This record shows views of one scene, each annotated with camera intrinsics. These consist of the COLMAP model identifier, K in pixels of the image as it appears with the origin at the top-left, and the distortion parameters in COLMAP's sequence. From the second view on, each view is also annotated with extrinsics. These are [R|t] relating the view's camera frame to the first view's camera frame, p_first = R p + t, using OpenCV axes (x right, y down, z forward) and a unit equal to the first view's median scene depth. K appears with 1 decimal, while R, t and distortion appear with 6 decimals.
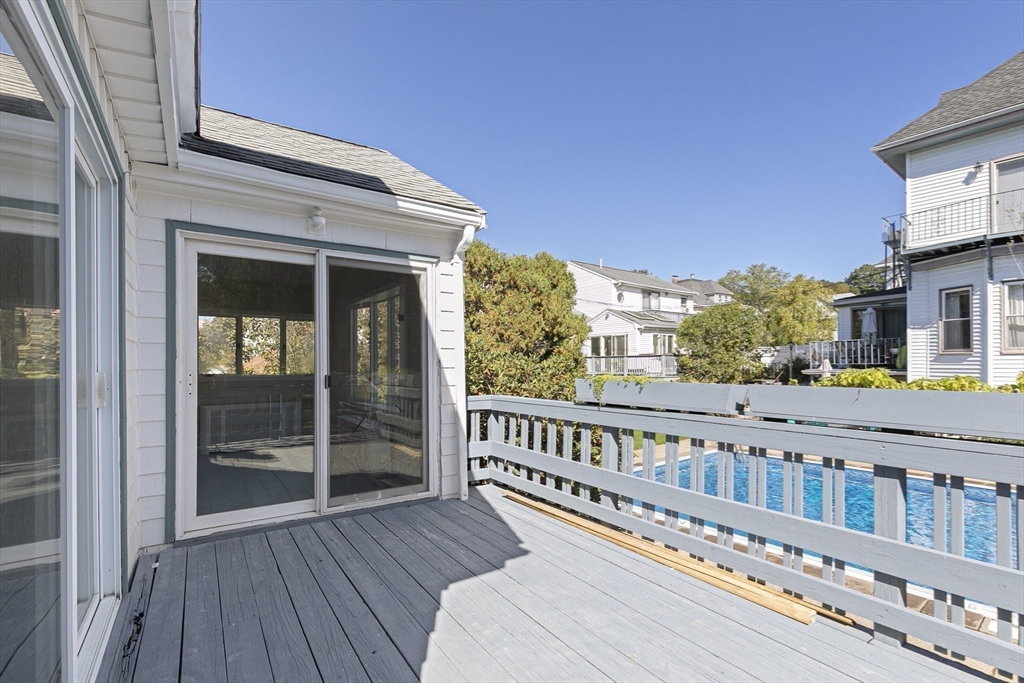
lens RADIAL K [[450.9, 0, 512.0], [0, 450.9, 341.5], [0, 0, 1]] dist [0.002080, 0.000768]
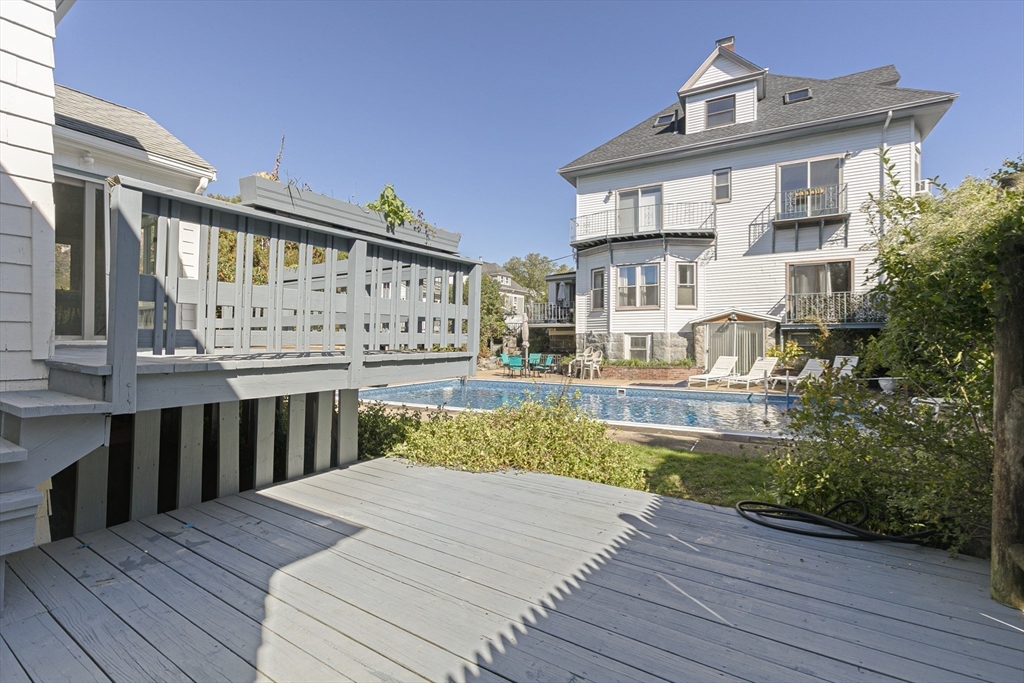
lens RADIAL K [[449.8, 0, 512.0], [0, 449.8, 341.5], [0, 0, 1]] dist [-0.000551, 0.000311]
pose [[0.923600, 0.010417, 0.383216, 0.117916], [-0.024907, 0.999149, 0.032869, 0.094980], [-0.382548, -0.039903, 0.923074, -0.355322]]
